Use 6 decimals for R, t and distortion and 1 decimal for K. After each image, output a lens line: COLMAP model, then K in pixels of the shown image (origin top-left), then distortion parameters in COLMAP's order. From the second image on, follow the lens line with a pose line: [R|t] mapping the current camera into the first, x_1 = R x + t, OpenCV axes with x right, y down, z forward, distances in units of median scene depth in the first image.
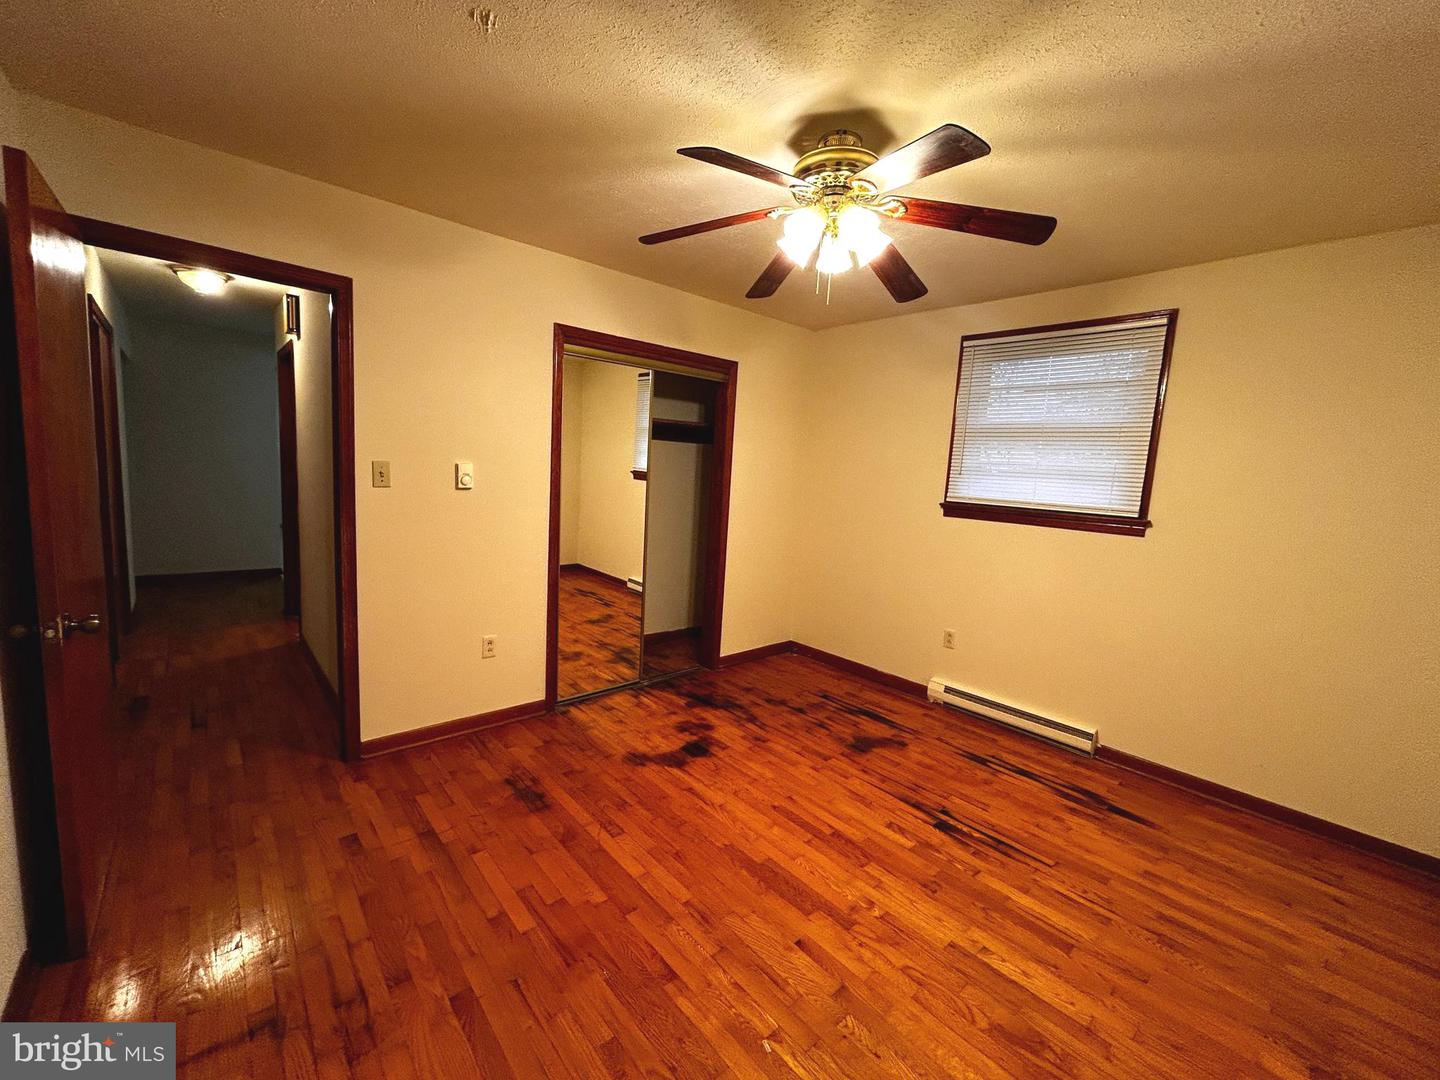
lens RADIAL K [[585.3, 0, 714.3], [0, 585.3, 534.3], [0, 0, 1]] dist [-0.001473, 0.000554]
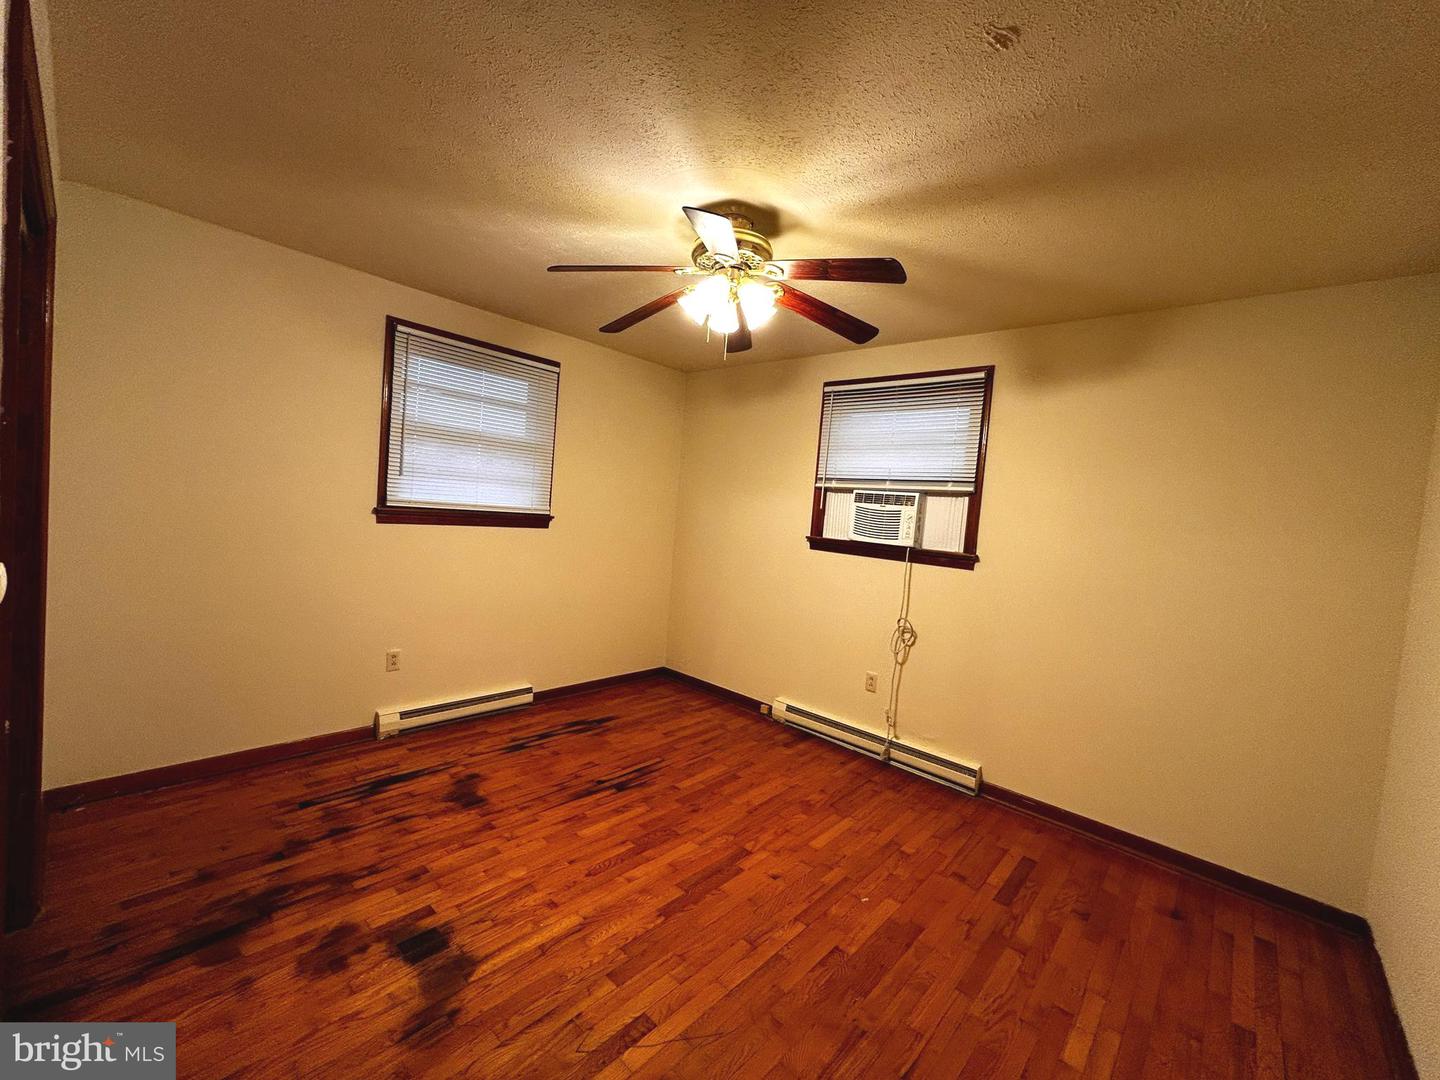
lens RADIAL K [[585.3, 0, 714.3], [0, 585.3, 534.3], [0, 0, 1]] dist [-0.001473, 0.000554]
pose [[-0.099832, -0.110055, 0.988899, -0.610266], [0.028788, 0.993129, 0.113432, -0.118431], [-0.994588, 0.039792, -0.095978, 0.724318]]
